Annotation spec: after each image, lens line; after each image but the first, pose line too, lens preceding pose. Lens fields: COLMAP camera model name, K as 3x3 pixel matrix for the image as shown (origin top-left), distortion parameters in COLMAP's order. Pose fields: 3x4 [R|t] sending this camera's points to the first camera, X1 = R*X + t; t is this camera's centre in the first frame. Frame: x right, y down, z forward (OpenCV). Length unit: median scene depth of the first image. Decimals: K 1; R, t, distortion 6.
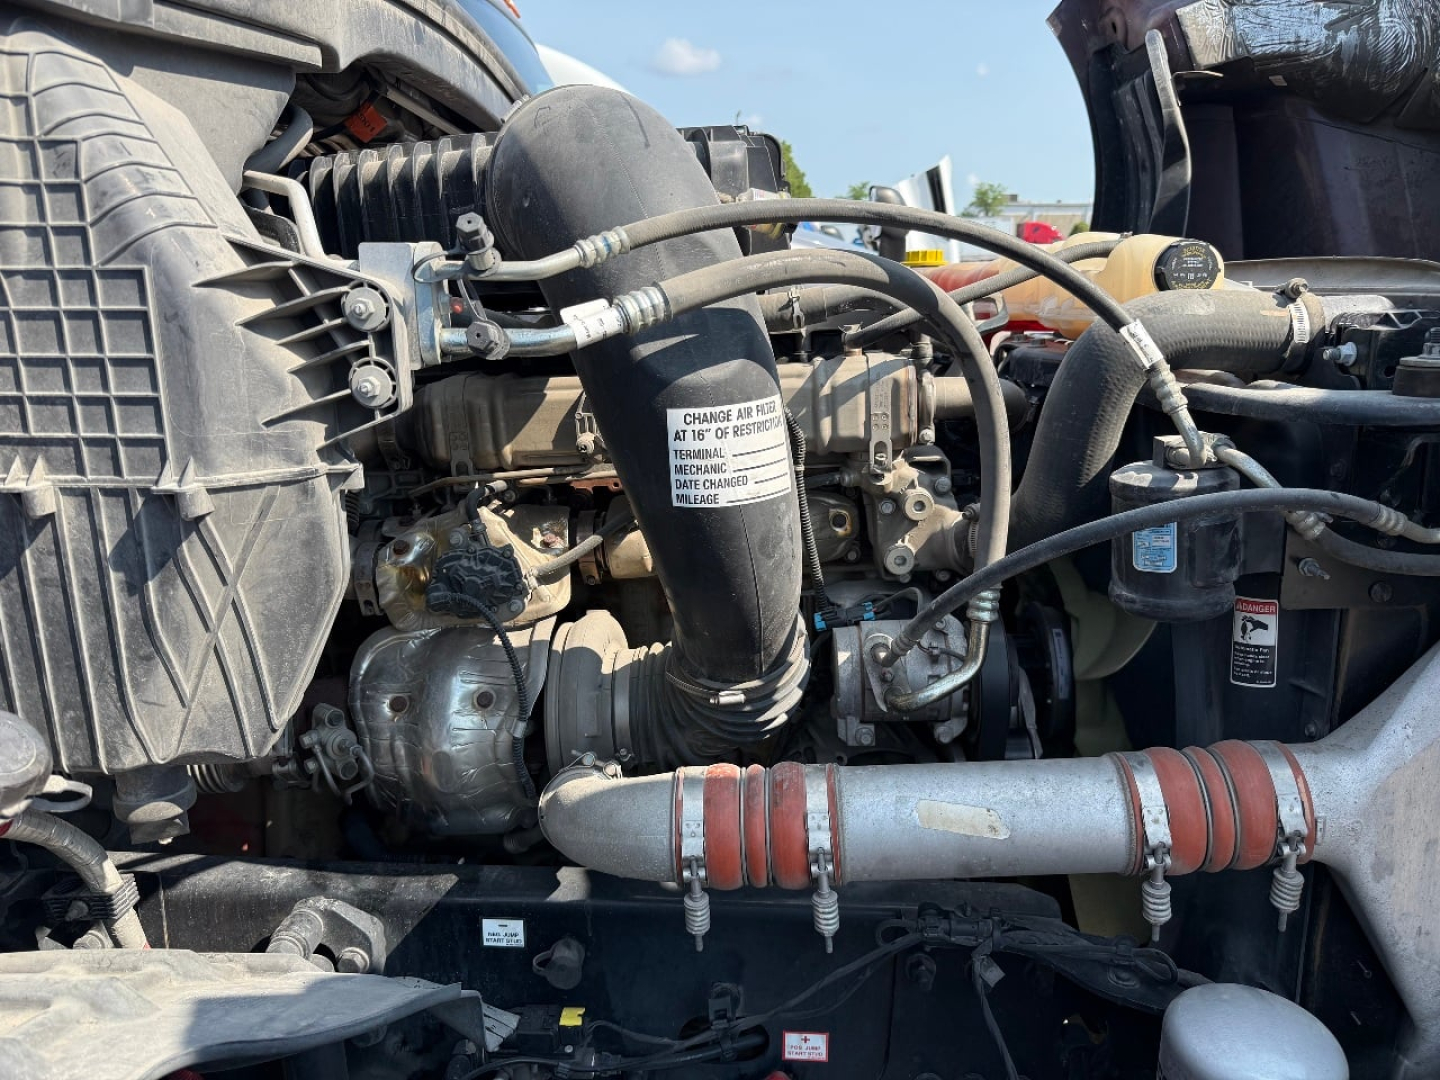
lens RADIAL K [[1011.0, 0, 720.0], [0, 1011.0, 540.0], [0, 0, 1]] dist [0.065997, -0.076859]
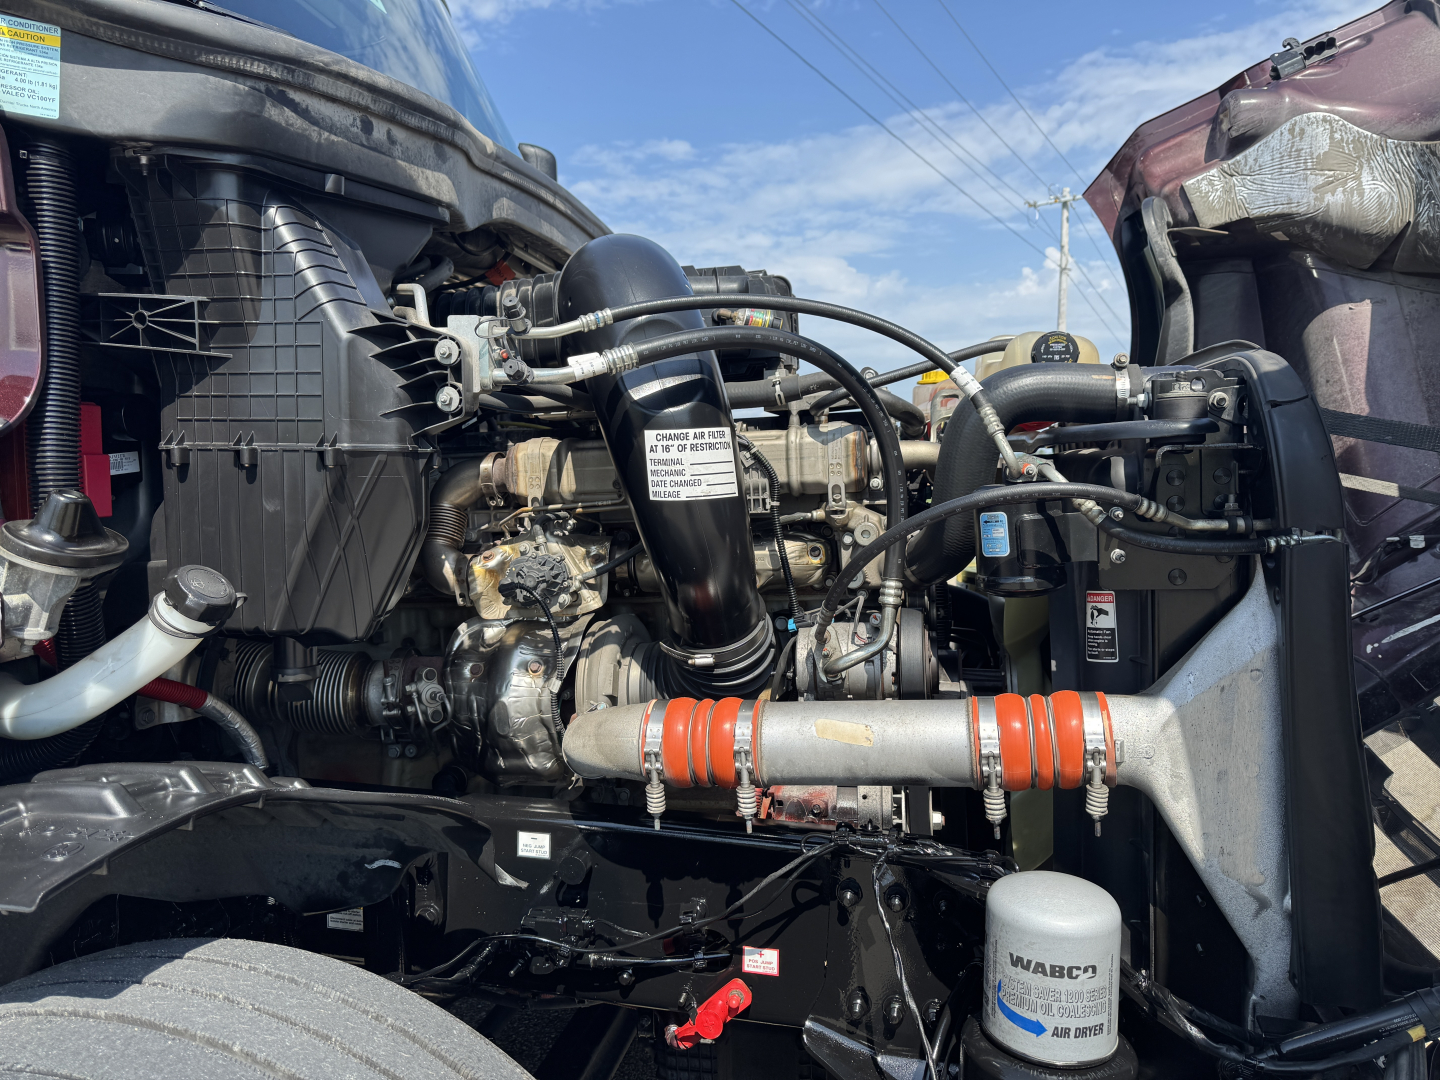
lens RADIAL K [[1011.0, 0, 720.0], [0, 1011.0, 540.0], [0, 0, 1]] dist [0.065997, -0.076859]
pose [[0.985689, 0.023126, -0.166979, 0.293166], [-0.051051, 0.984981, -0.164944, 0.255231], [0.160657, 0.171108, 0.972066, -0.378246]]
